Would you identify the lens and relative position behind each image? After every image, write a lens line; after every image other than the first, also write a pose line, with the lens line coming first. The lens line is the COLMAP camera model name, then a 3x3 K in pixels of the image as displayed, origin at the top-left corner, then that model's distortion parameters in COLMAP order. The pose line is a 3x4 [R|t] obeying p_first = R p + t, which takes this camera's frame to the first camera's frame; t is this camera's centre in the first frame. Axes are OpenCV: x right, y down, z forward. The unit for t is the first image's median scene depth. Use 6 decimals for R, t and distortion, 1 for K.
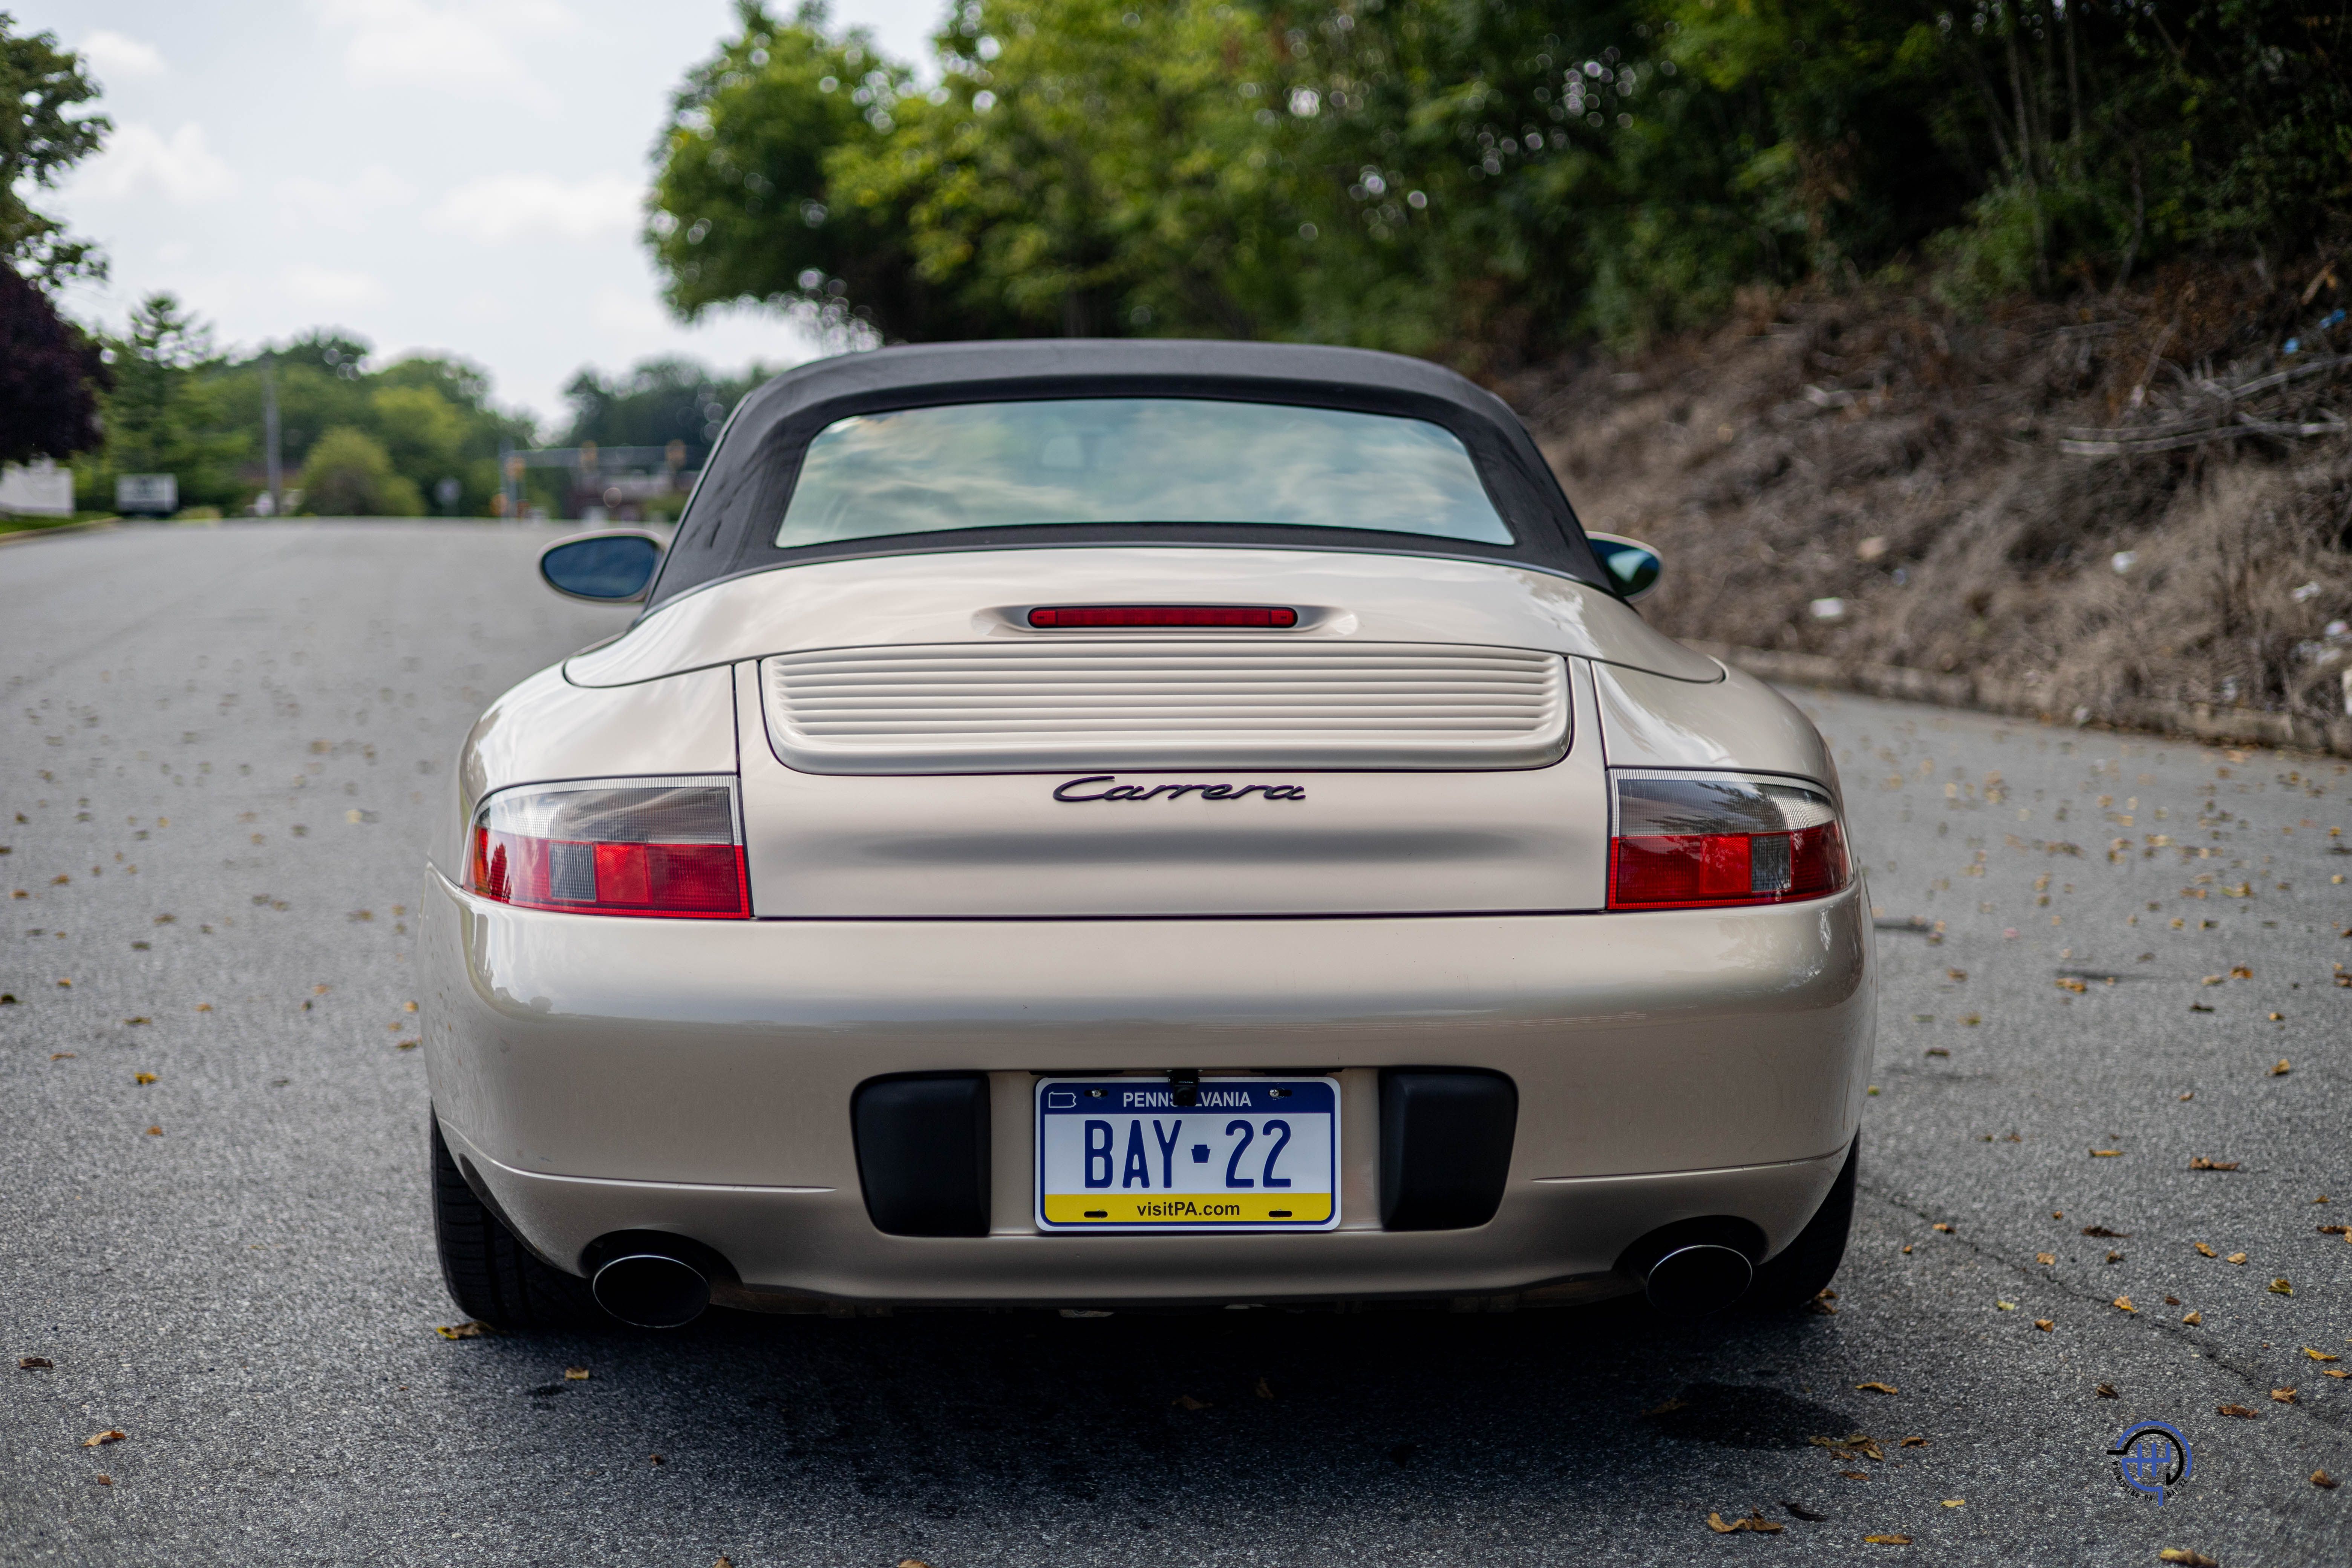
lens RADIAL K [[3302.9, 0, 1183.2], [0, 3302.9, 776.8], [0, 0, 1]] dist [0.026293, 0.000000]
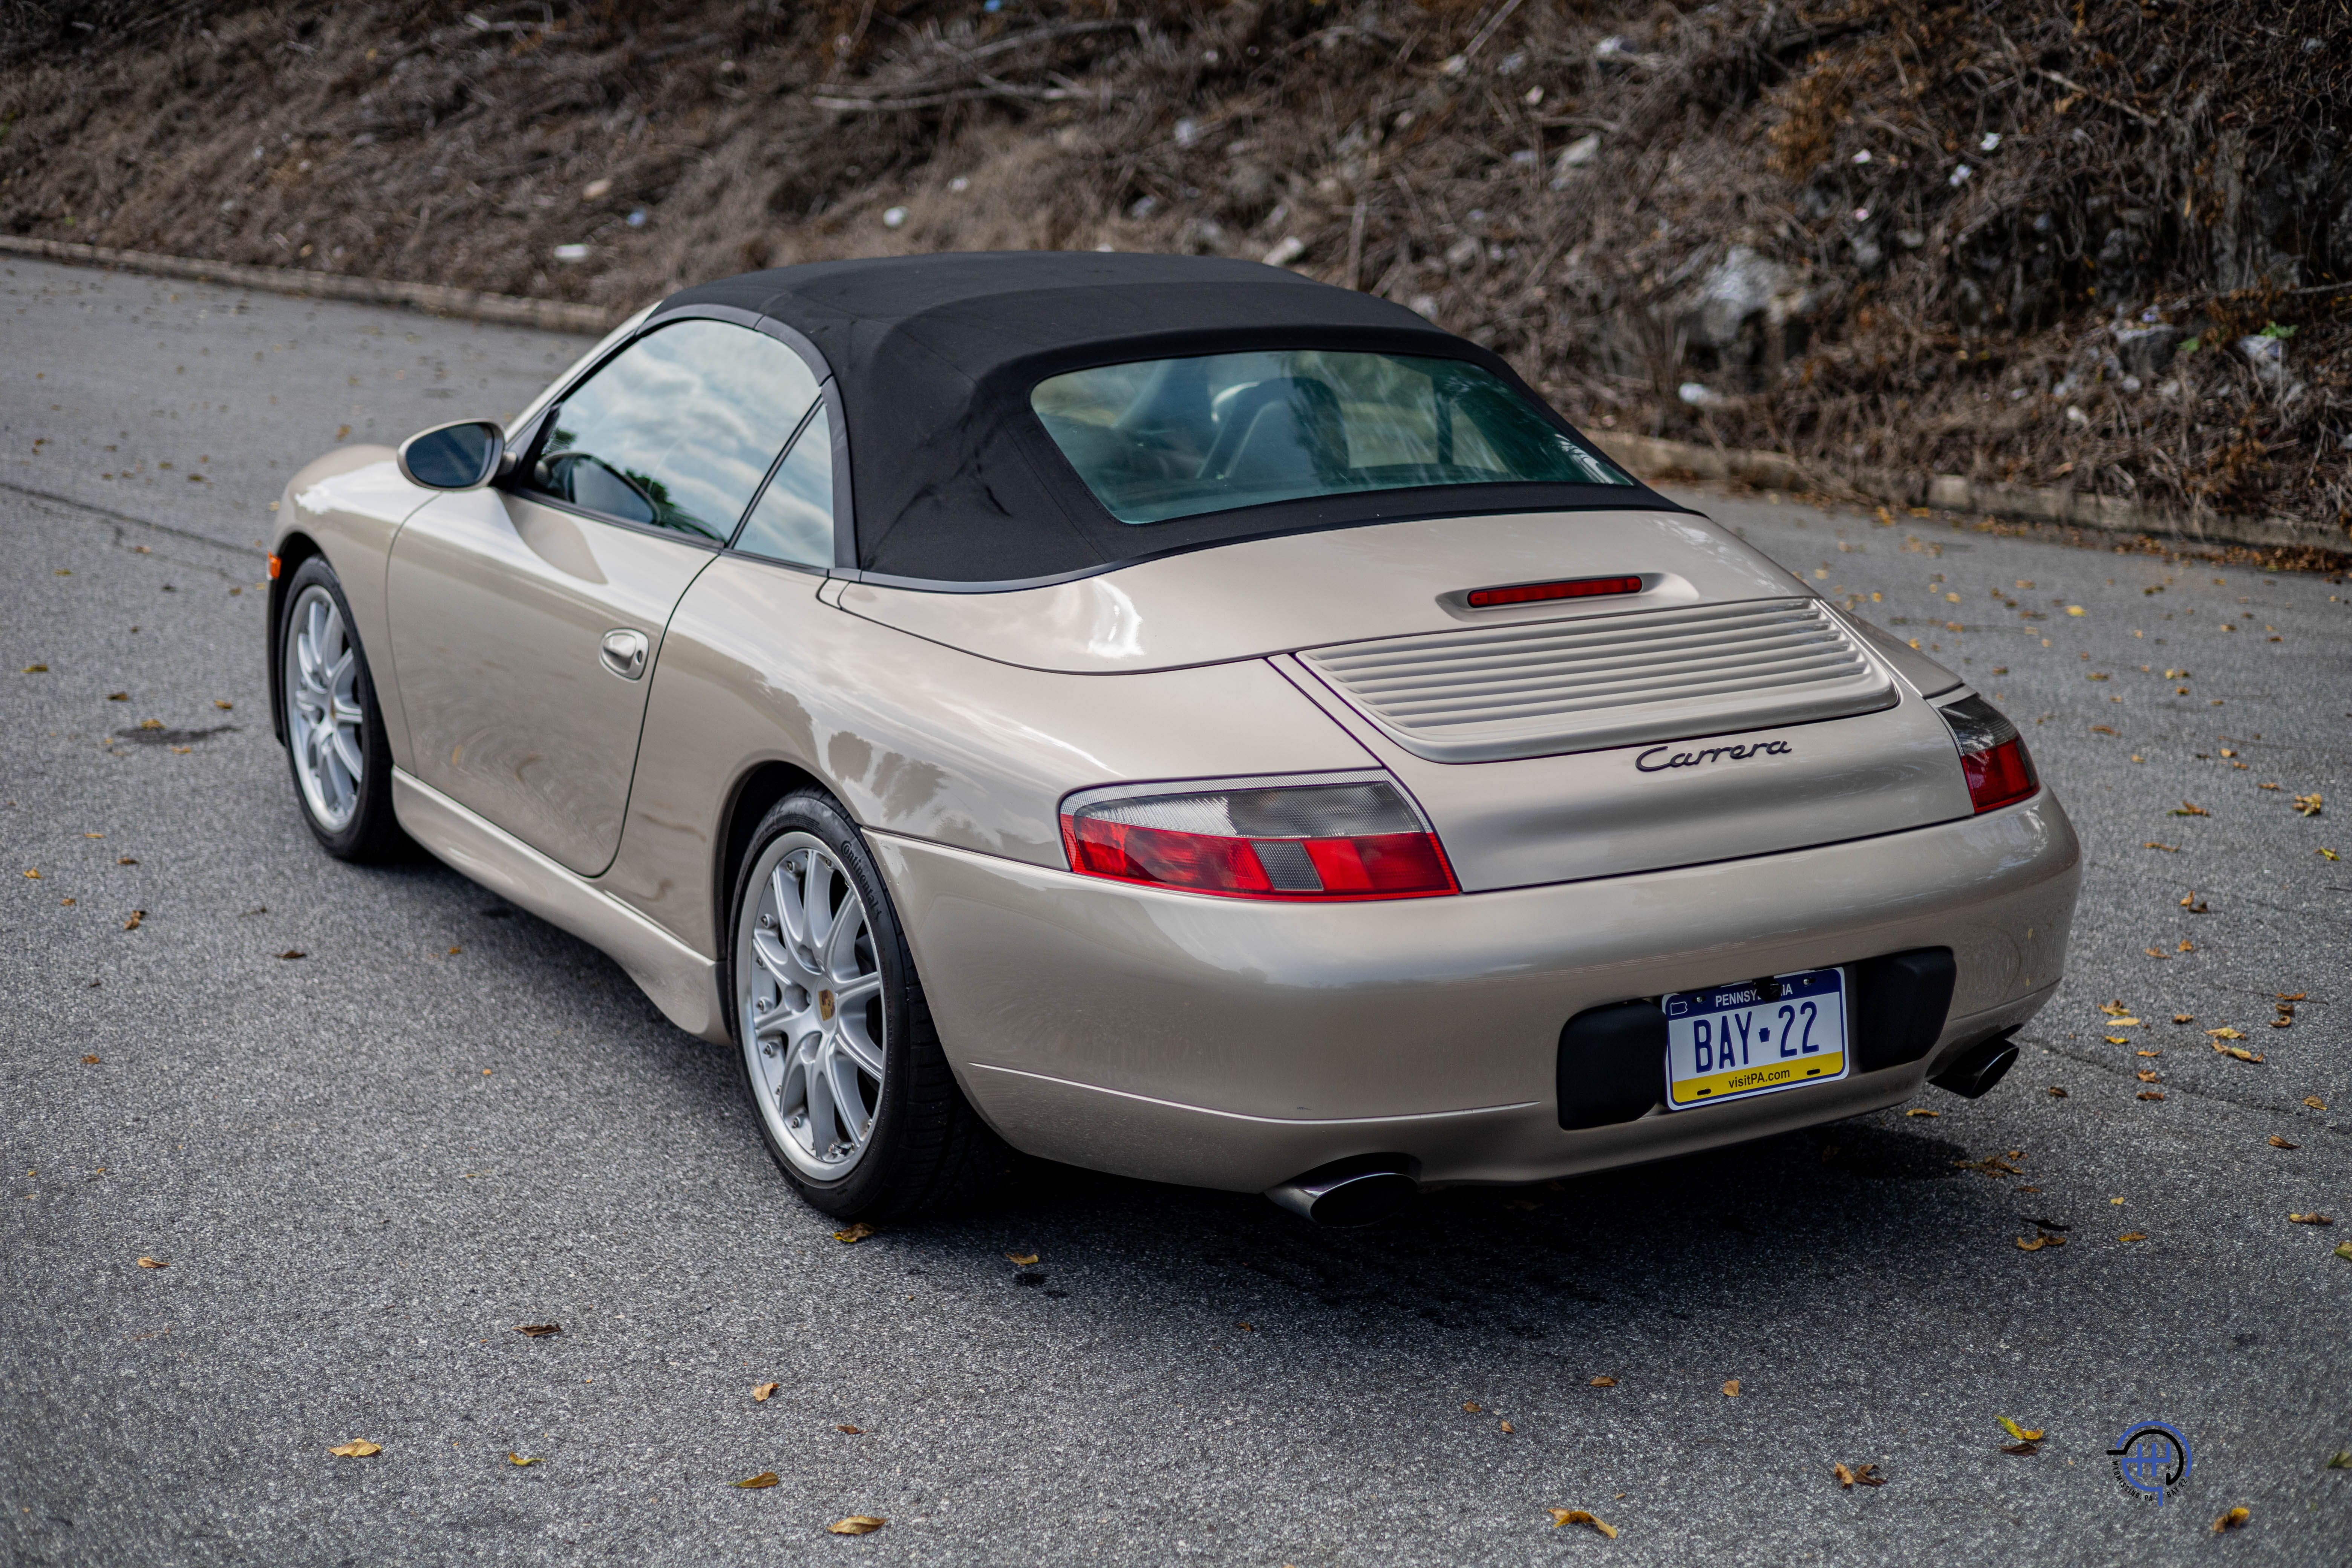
lens RADIAL K [[3302.9, 0, 1175.7], [0, 3302.9, 783.2], [0, 0, 1]] dist [0.026293, 0.000000]
pose [[0.878255, -0.094697, 0.468723, -0.762405], [0.029640, 0.989091, 0.144291, -0.170202], [-0.477274, -0.112832, 0.871481, -0.009626]]
